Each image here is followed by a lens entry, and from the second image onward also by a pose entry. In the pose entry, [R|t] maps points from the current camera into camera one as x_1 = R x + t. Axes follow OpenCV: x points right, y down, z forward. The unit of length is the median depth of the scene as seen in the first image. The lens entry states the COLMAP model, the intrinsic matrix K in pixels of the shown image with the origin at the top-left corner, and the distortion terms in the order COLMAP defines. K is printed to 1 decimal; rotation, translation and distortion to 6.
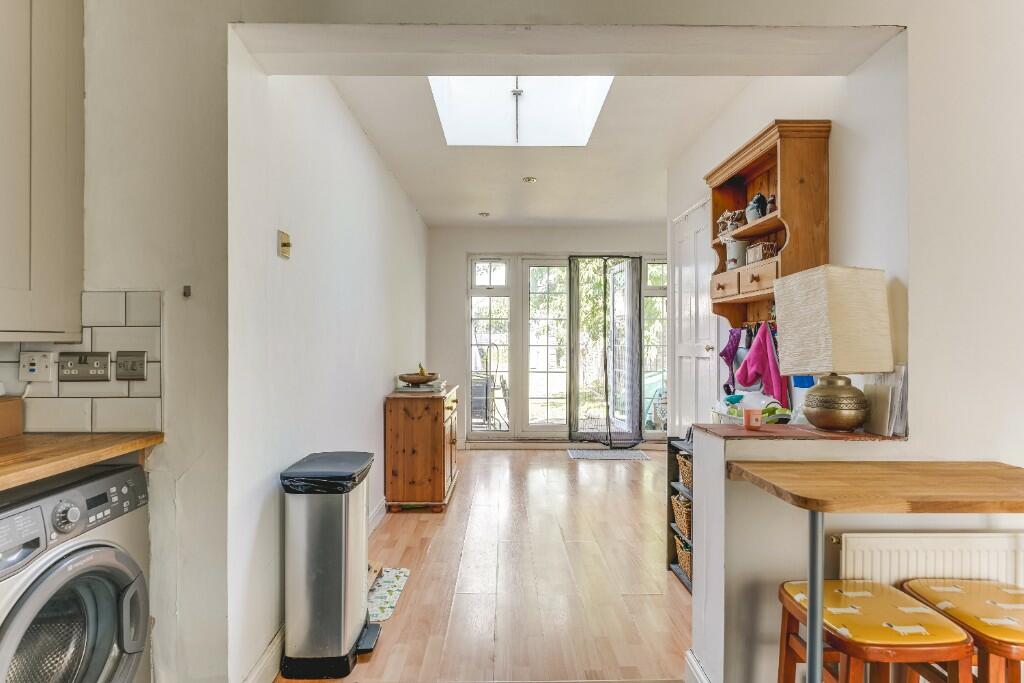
lens RADIAL K [[522.2, 0, 506.9], [0, 522.2, 341.8], [0, 0, 1]] dist [0.001402, -0.001729]
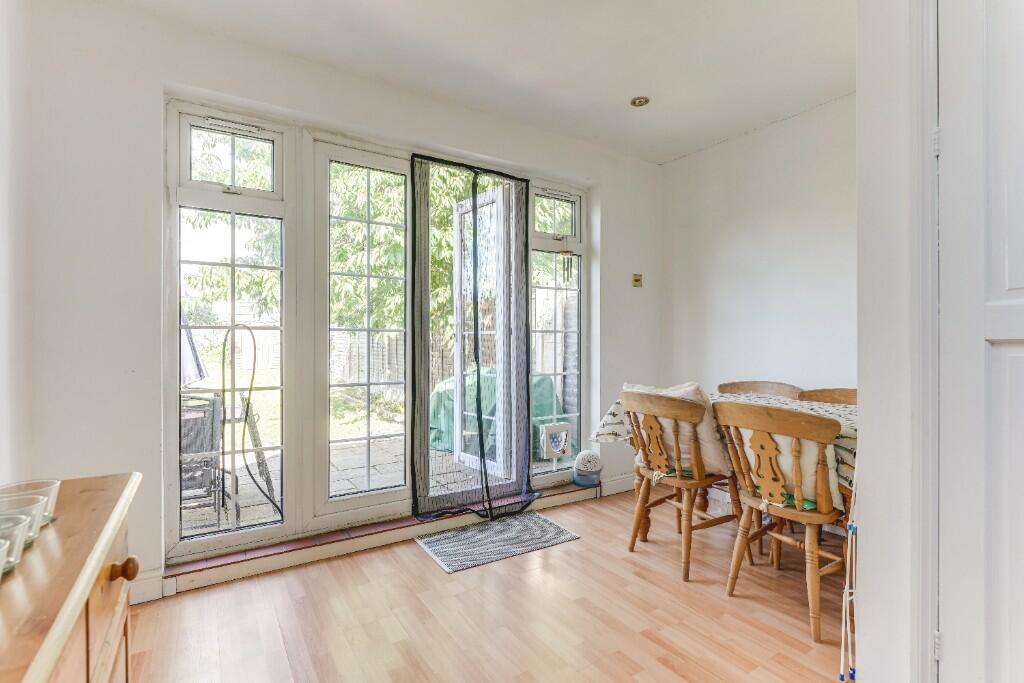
lens RADIAL K [[487.1, 0, 517.2], [0, 487.1, 339.7], [0, 0, 1]] dist [-0.008431, -0.000402]
pose [[0.838702, -0.001683, 0.544587, -0.076058], [0.000005, 0.999995, 0.003082, 0.021635], [-0.544590, -0.002582, 0.838698, 0.785541]]
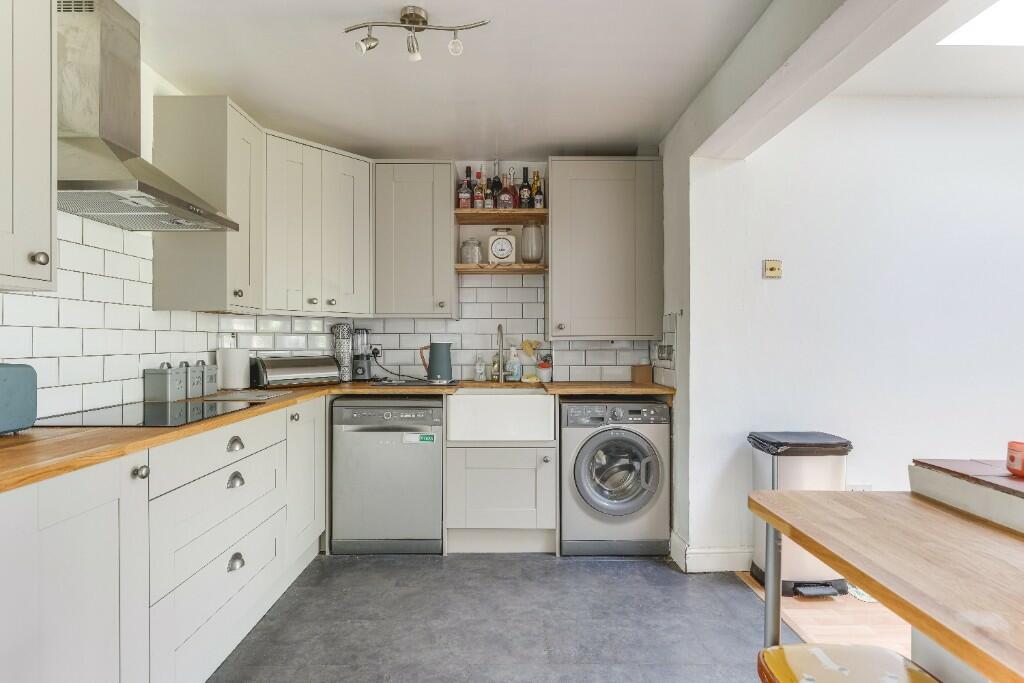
lens RADIAL K [[522.2, 0, 508.6], [0, 522.2, 341.9], [0, 0, 1]] dist [0.001402, -0.001729]
pose [[-0.007399, 0.001119, -0.999972, 0.461146], [-0.000021, 0.999999, 0.001119, 0.001645], [0.999973, 0.000030, -0.007399, 0.157310]]
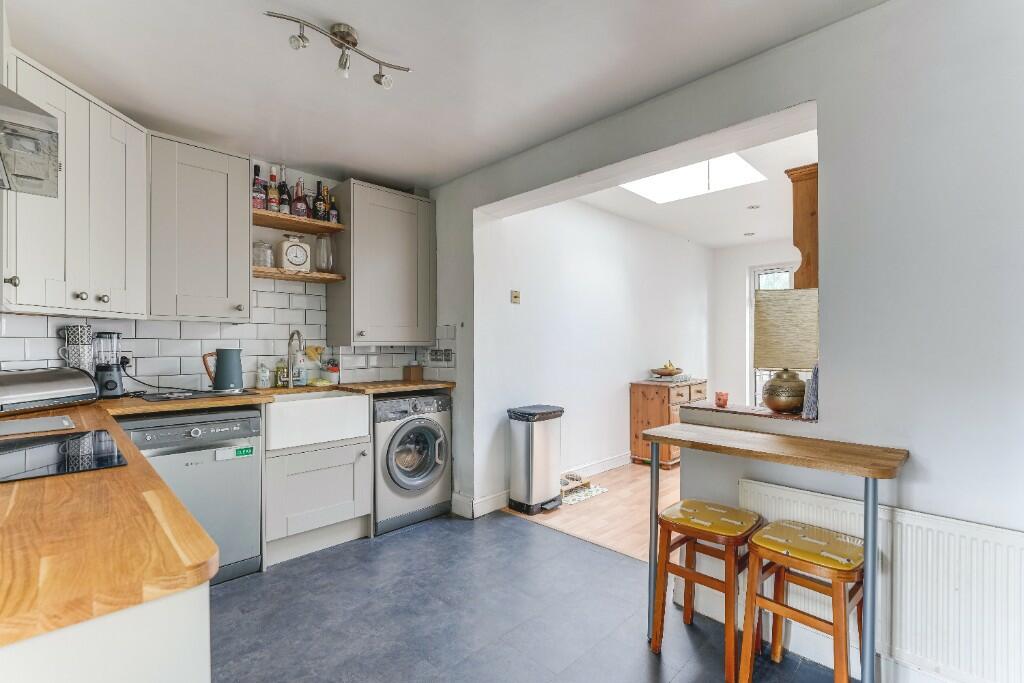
lens RADIAL K [[463.8, 0, 506.8], [0, 463.8, 345.1], [0, 0, 1]] dist [-0.011451, 0.000488]
pose [[0.696163, -0.000219, -0.717884, 0.403208], [0.002009, 0.999997, 0.001643, -0.001916], [0.717881, -0.002587, 0.696161, -0.128058]]
